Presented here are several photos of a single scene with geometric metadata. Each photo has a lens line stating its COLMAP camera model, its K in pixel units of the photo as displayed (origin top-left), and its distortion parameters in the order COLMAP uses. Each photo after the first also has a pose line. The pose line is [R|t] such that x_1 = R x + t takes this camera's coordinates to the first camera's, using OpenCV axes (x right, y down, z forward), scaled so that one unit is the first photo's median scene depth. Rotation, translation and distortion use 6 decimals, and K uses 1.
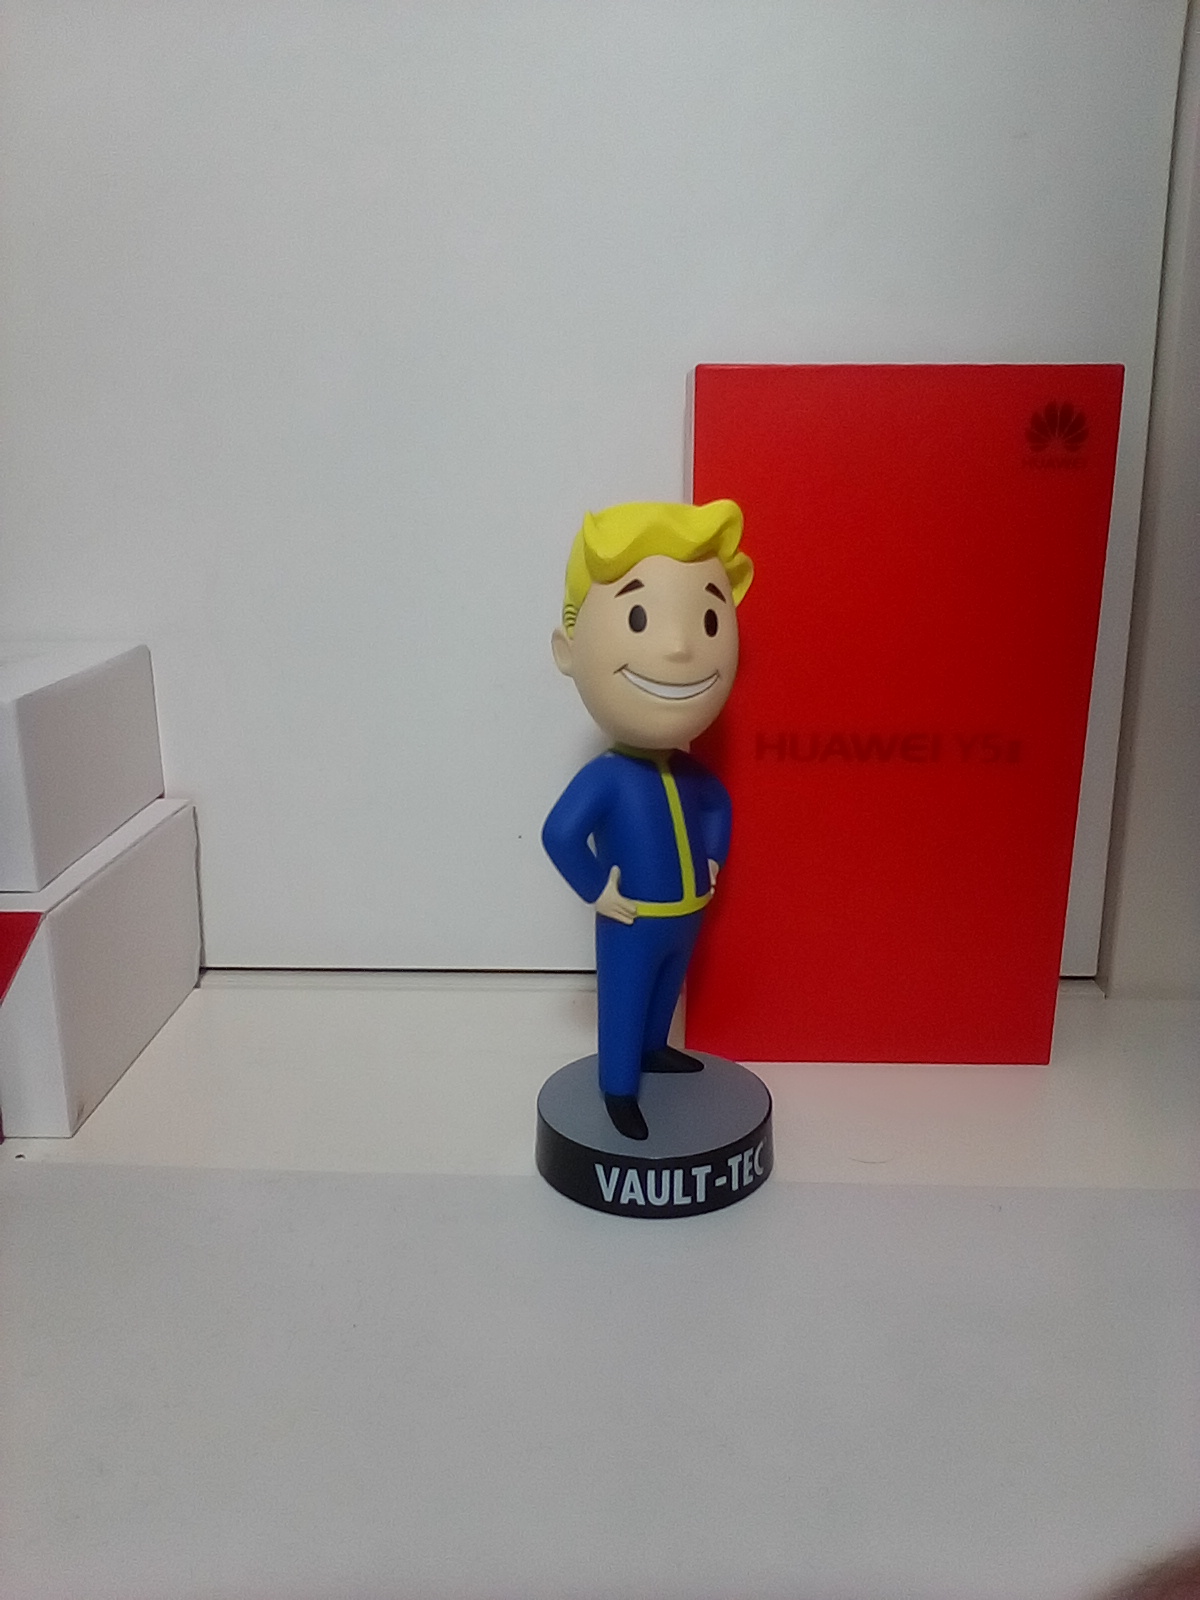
lens RADIAL K [[1092.4, 0, 600.0], [0, 1092.4, 800.0], [0, 0, 1]] dist [-0.001561, -0.000540]
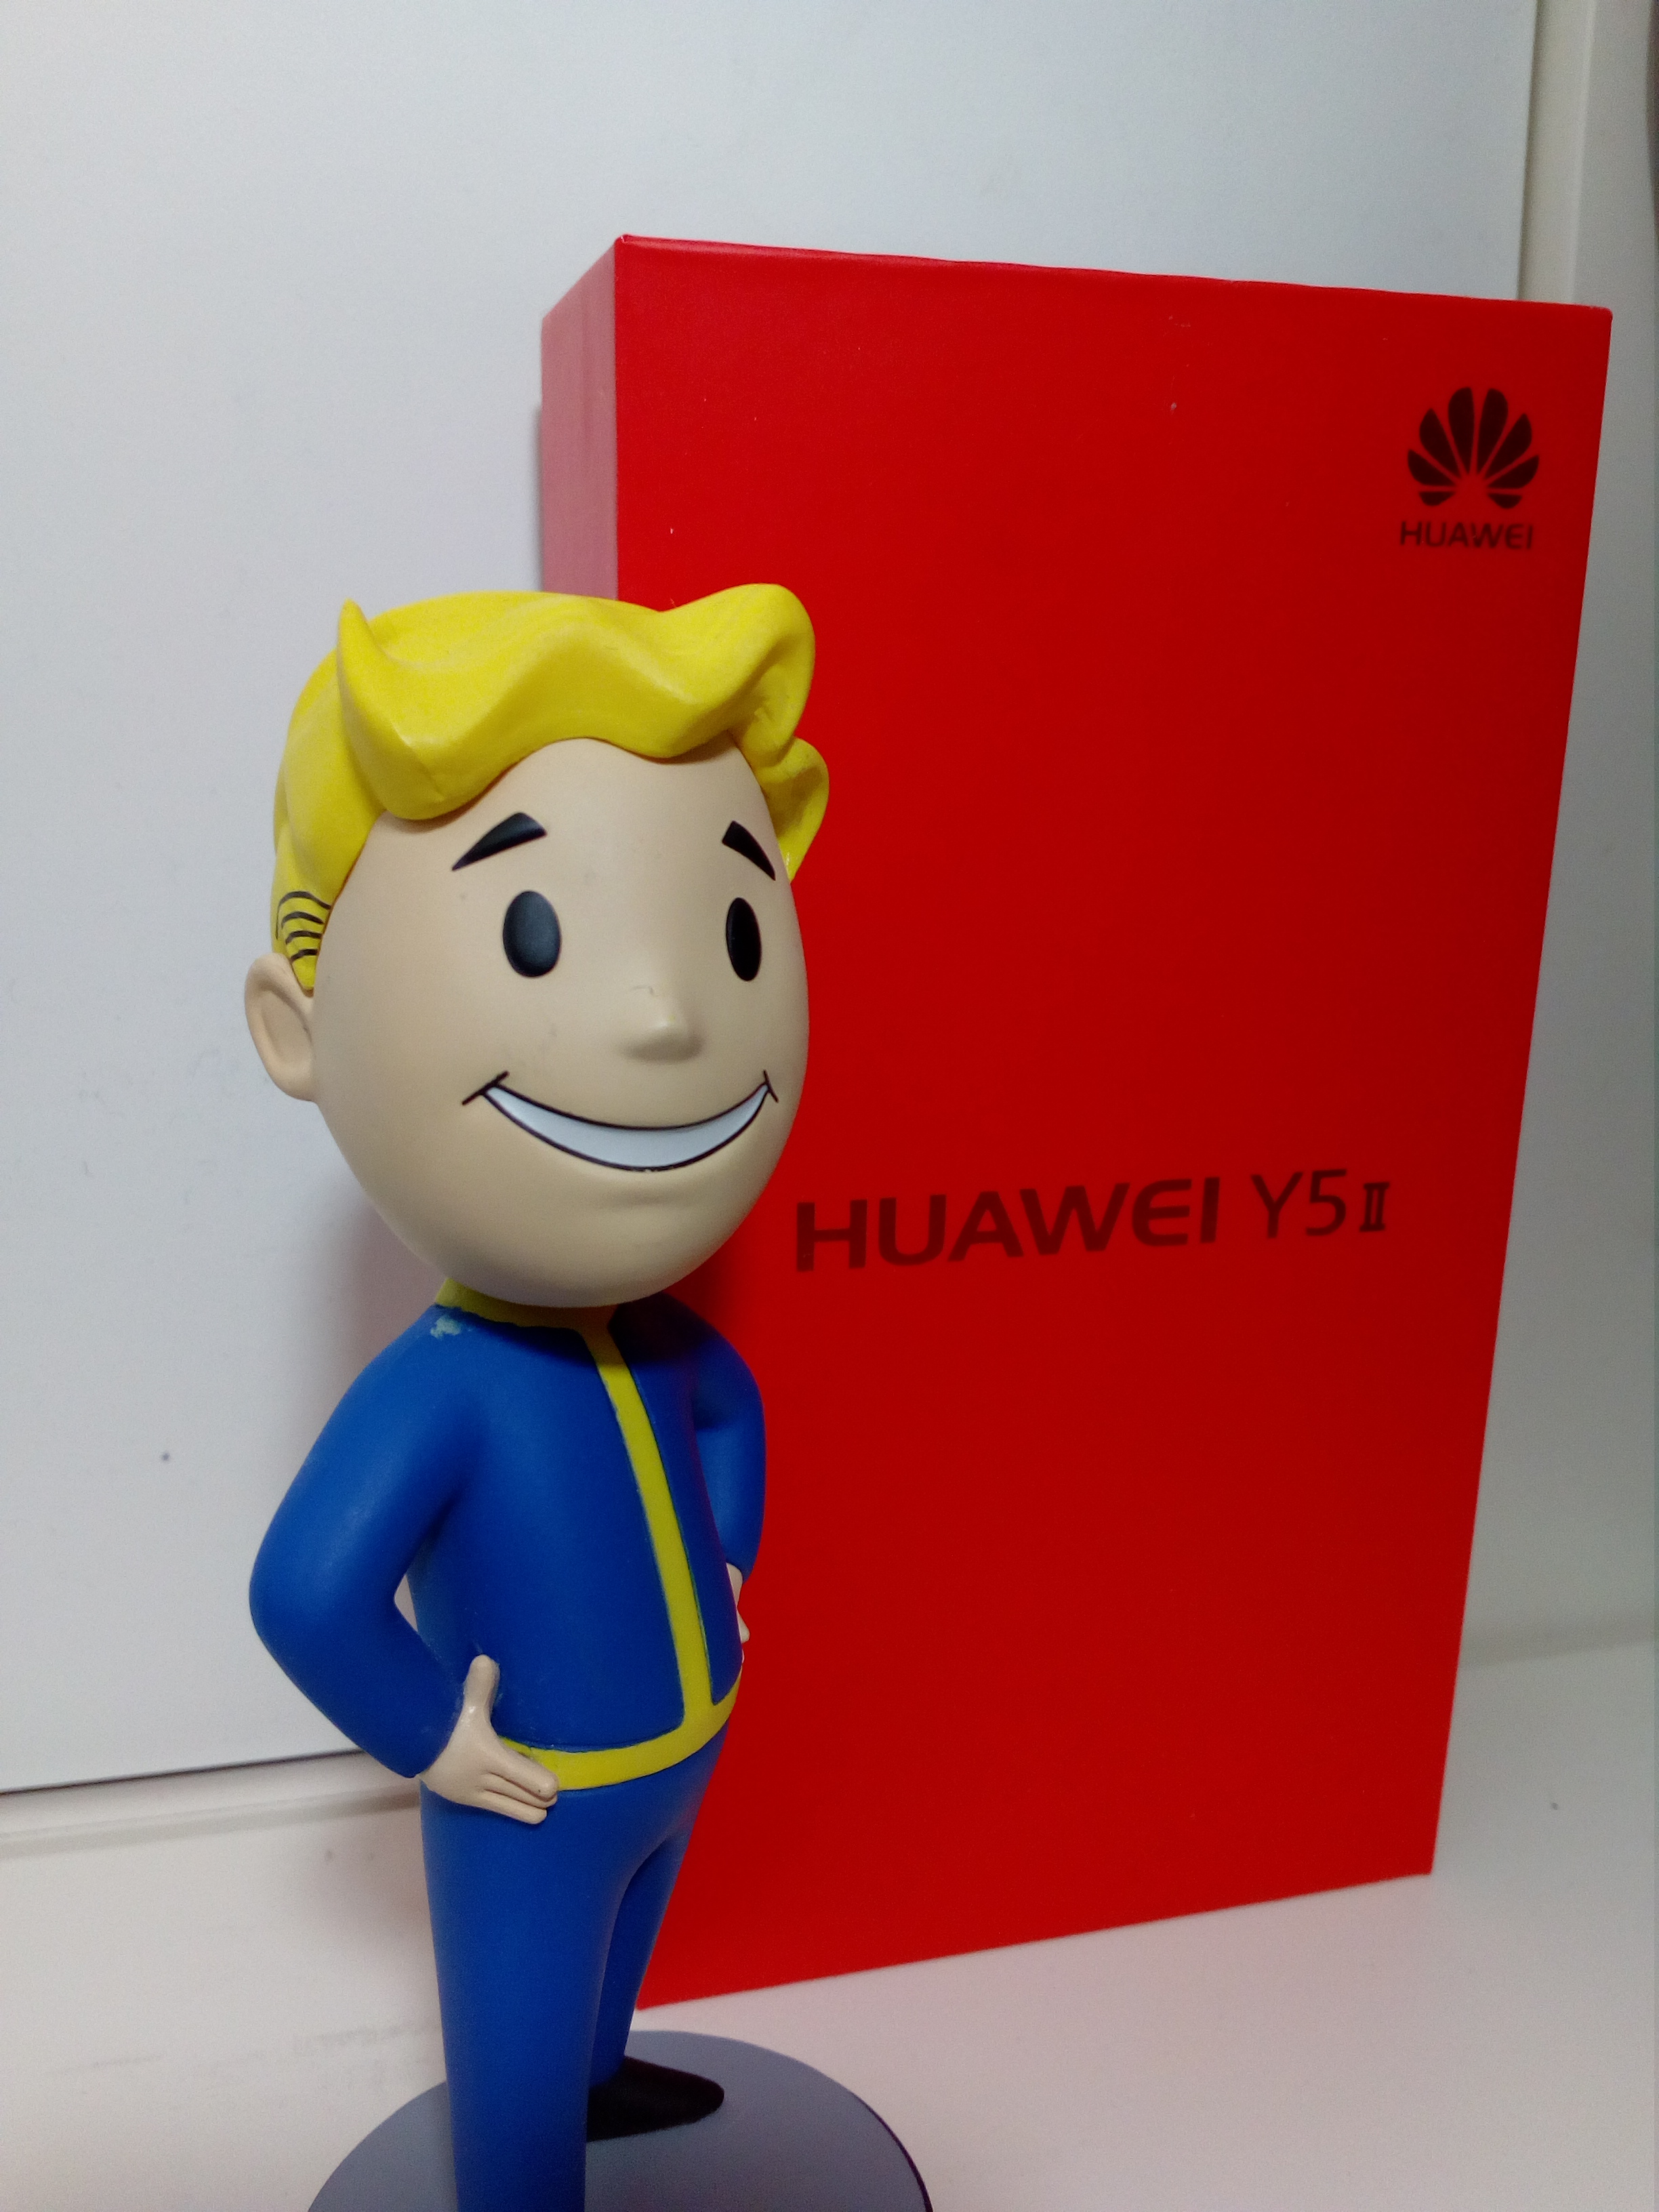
lens RADIAL K [[1809.6, 0, 829.5], [0, 1809.6, 1106.0], [0, 0, 1]] dist [0.035862, 0.000663]
pose [[0.956768, -0.054756, 0.285650, -0.034381], [0.068668, 0.996881, -0.038908, -0.079782], [-0.282629, 0.056841, 0.957544, 0.417811]]
